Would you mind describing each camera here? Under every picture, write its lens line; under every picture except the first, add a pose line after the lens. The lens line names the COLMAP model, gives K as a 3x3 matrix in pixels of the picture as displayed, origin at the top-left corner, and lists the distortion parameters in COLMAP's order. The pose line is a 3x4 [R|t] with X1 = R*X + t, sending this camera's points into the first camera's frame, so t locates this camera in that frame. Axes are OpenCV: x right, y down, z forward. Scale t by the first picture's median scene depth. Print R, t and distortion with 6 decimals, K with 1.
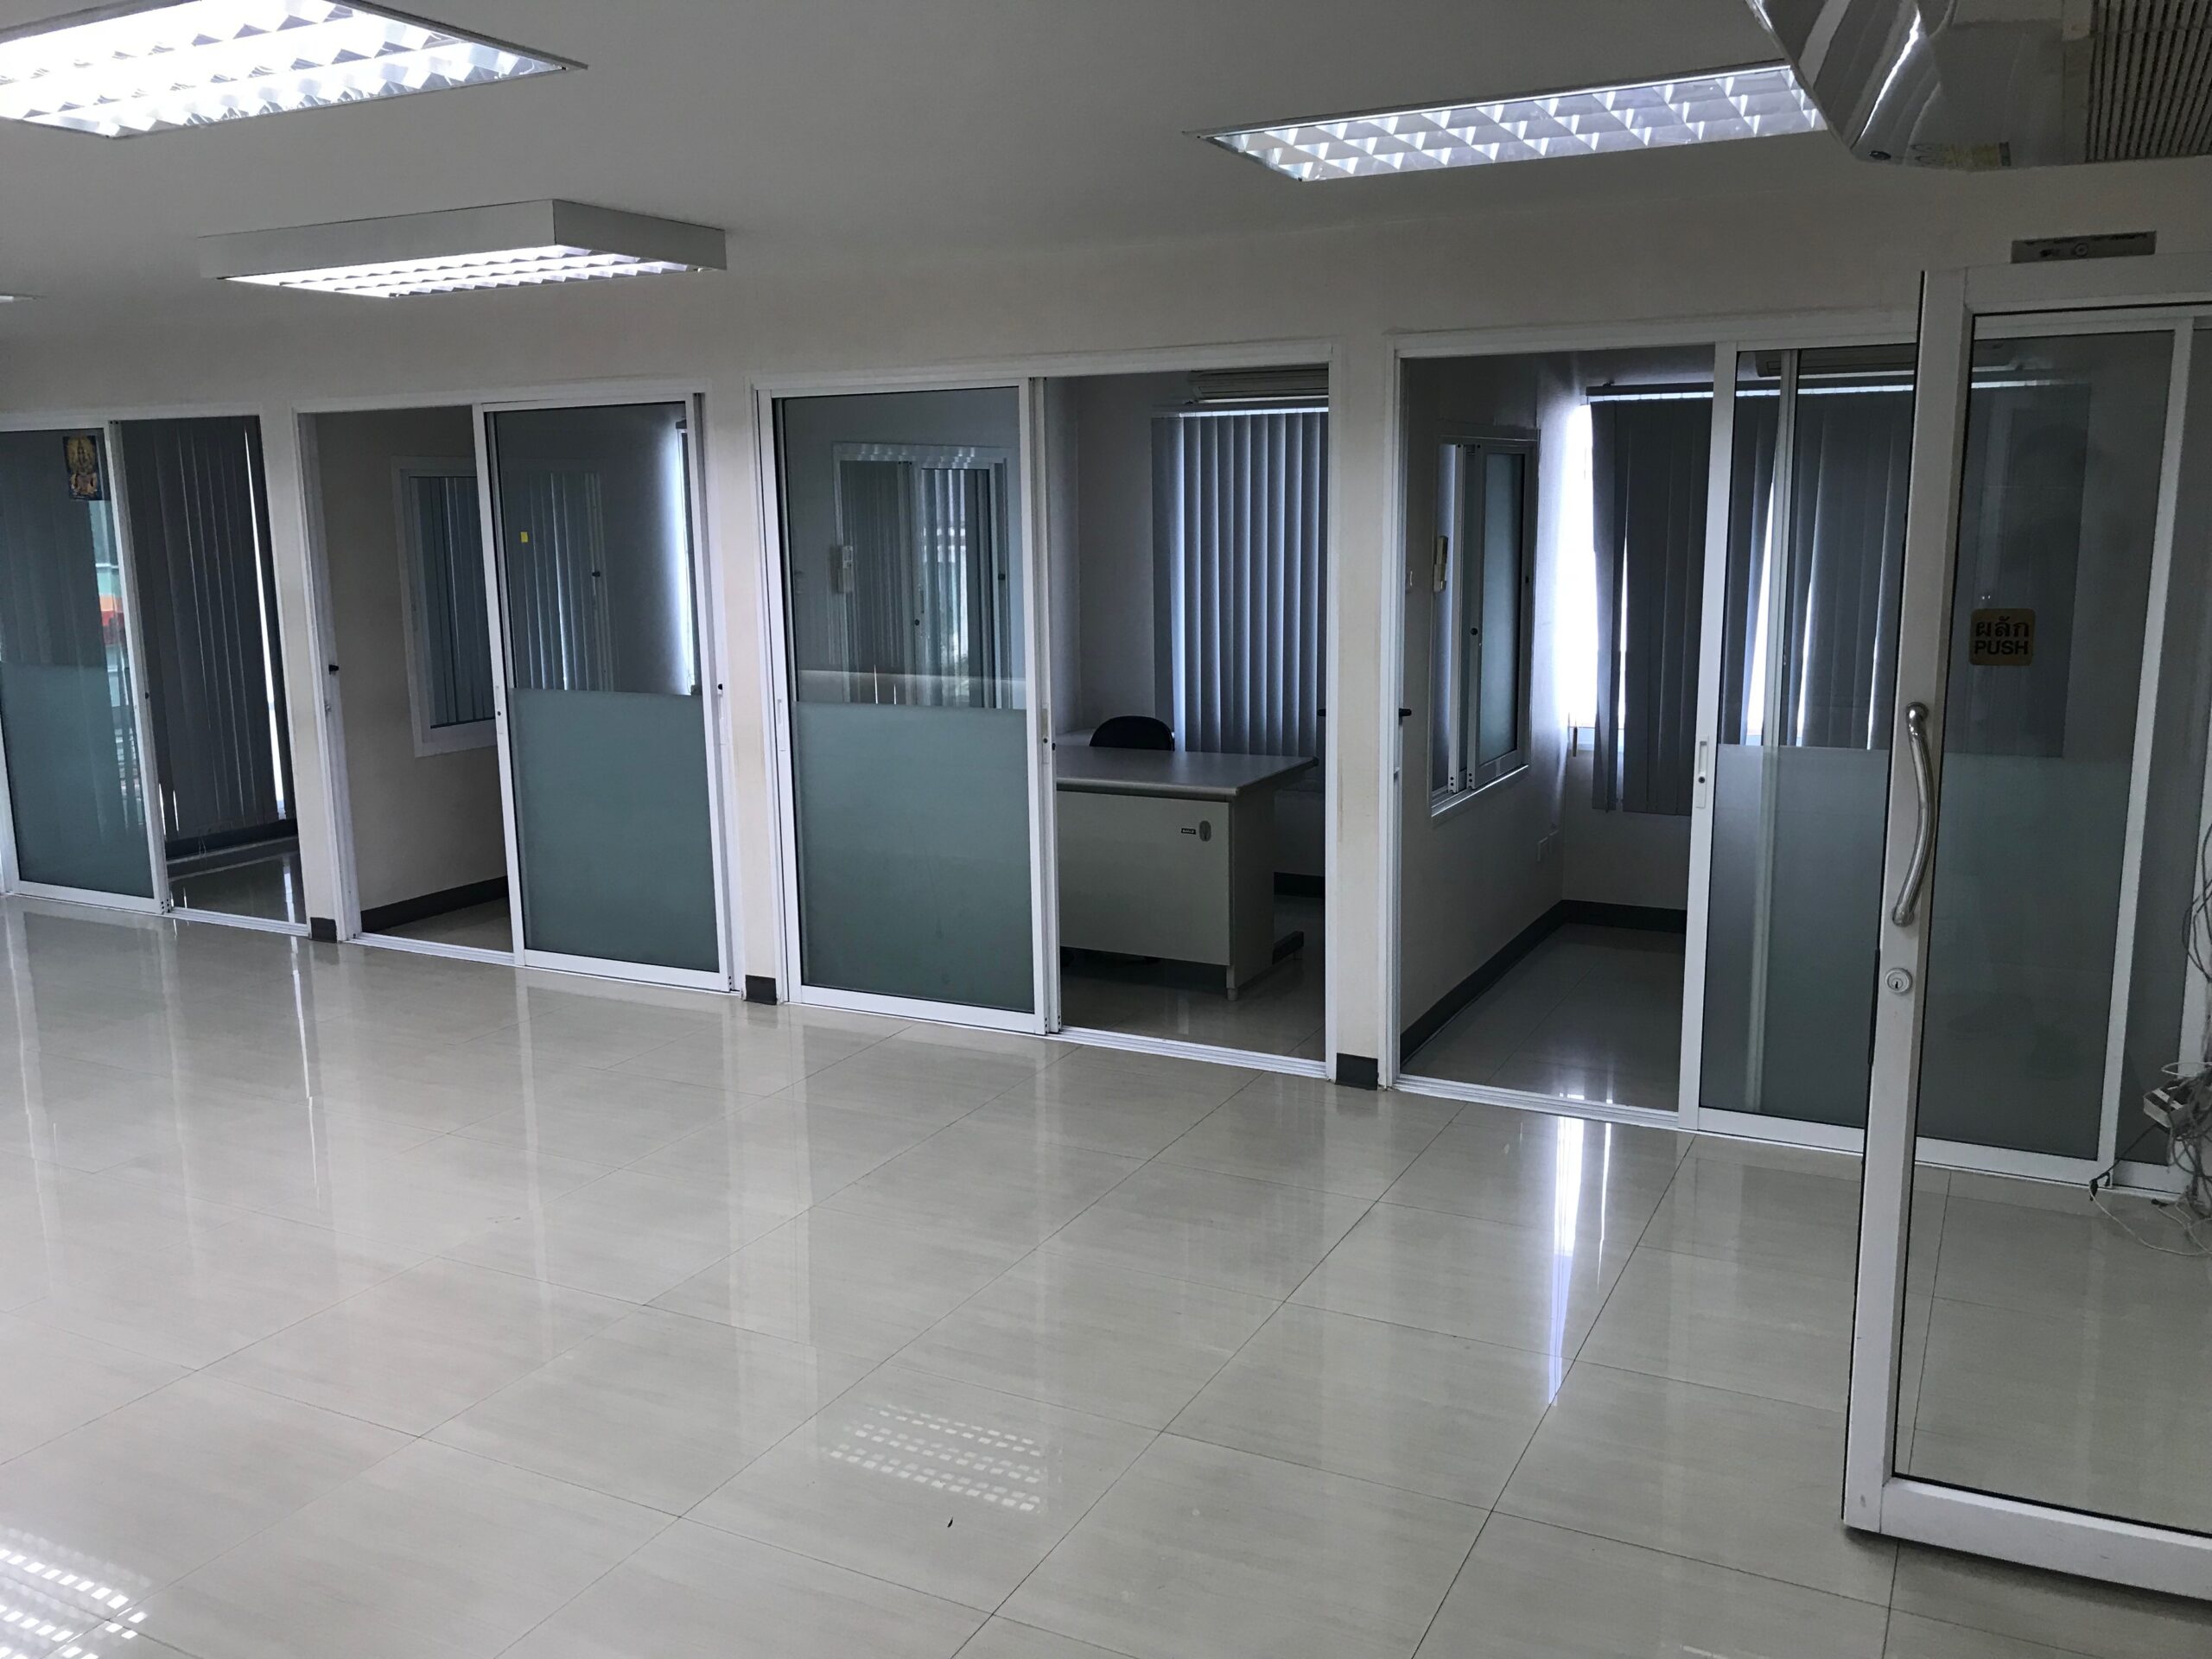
lens RADIAL K [[1706.5, 0, 1117.5], [0, 1706.5, 818.0], [0, 0, 1]] dist [0.005459, -0.061830]
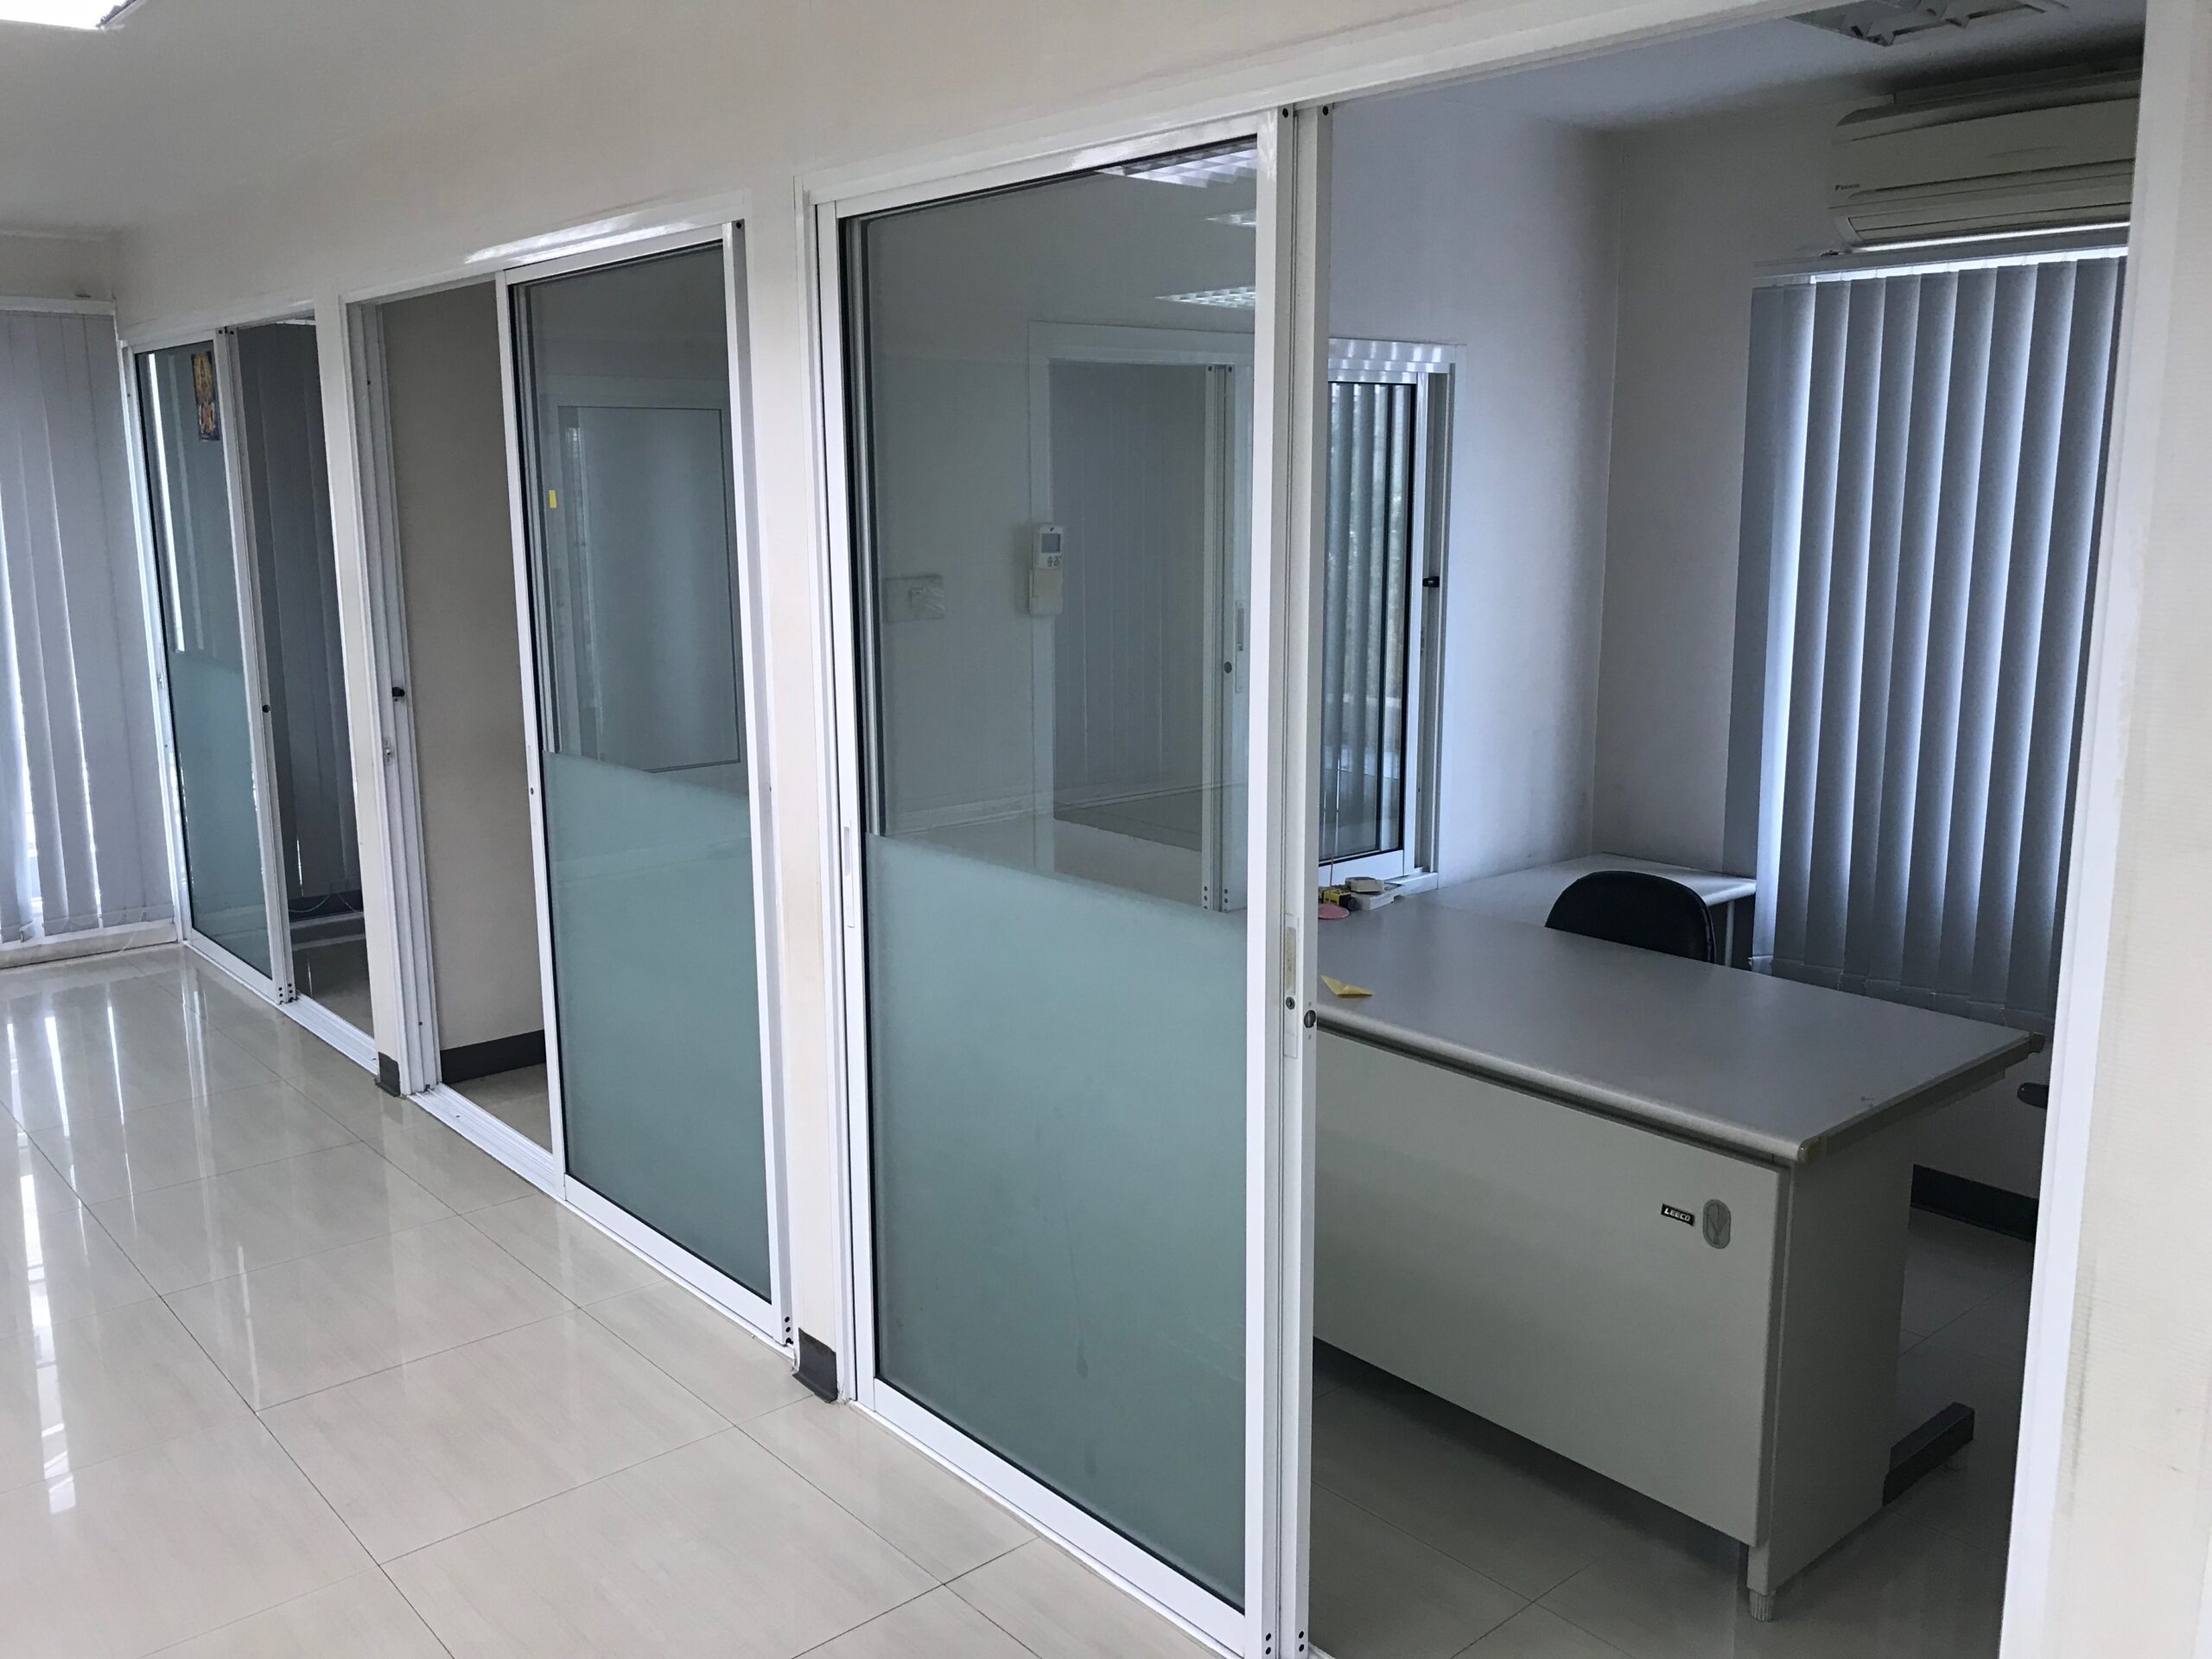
lens RADIAL K [[1789.9, 0, 1103.9], [0, 1789.9, 814.3], [0, 0, 1]] dist [0.000393, -0.009868]
pose [[0.924568, 0.078381, -0.372867, 0.064212], [-0.076118, 0.996882, 0.020814, -0.084727], [0.373336, 0.009137, 0.927651, 0.507054]]
